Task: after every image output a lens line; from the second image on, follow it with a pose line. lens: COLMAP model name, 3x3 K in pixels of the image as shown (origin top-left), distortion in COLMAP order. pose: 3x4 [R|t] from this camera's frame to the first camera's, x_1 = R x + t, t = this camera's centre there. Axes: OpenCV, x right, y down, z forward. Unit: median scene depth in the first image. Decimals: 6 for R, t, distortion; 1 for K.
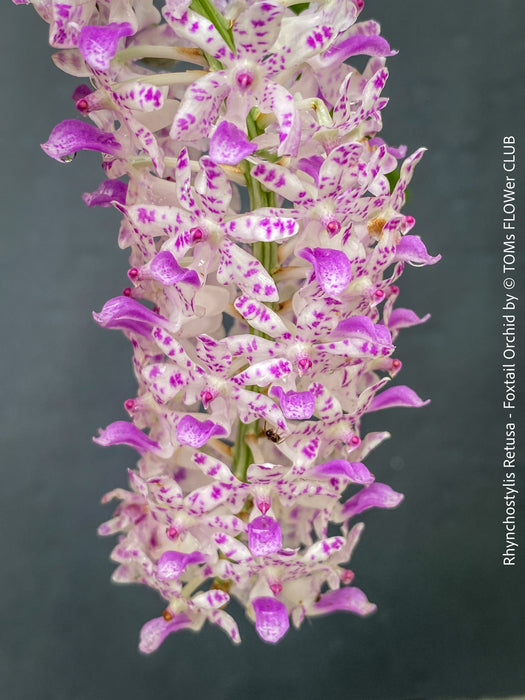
lens RADIAL K [[1015.4, 0, 262.5], [0, 1015.4, 350.0], [0, 0, 1]] dist [0.216985, -0.985668]
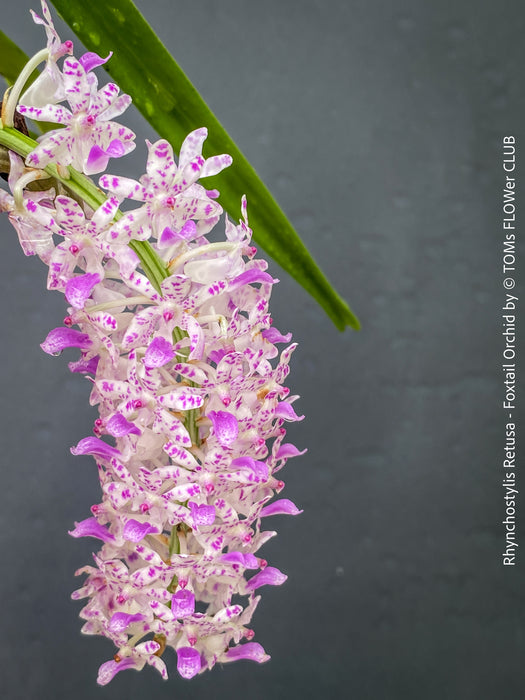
lens RADIAL K [[1015.4, 0, 262.5], [0, 1015.4, 350.0], [0, 0, 1]] dist [0.216985, -0.985668]
pose [[0.999649, 0.026005, -0.005128, 0.116262], [-0.026263, 0.997913, -0.058983, -0.097626], [0.003583, 0.059097, 0.998246, -0.491377]]
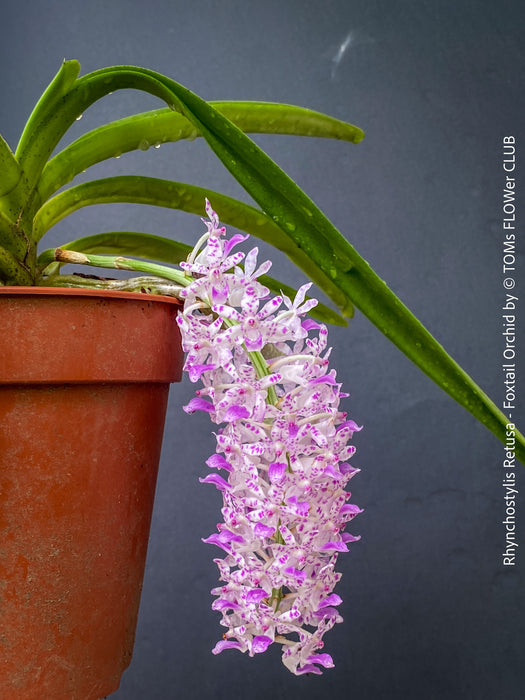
lens RADIAL K [[1015.4, 0, 262.5], [0, 1015.4, 350.0], [0, 0, 1]] dist [0.216985, -0.985668]
pose [[0.876747, 0.087616, -0.472904, 1.011483], [-0.195413, 0.963342, -0.183808, 0.079622], [0.439464, 0.253564, 0.861729, -0.992986]]
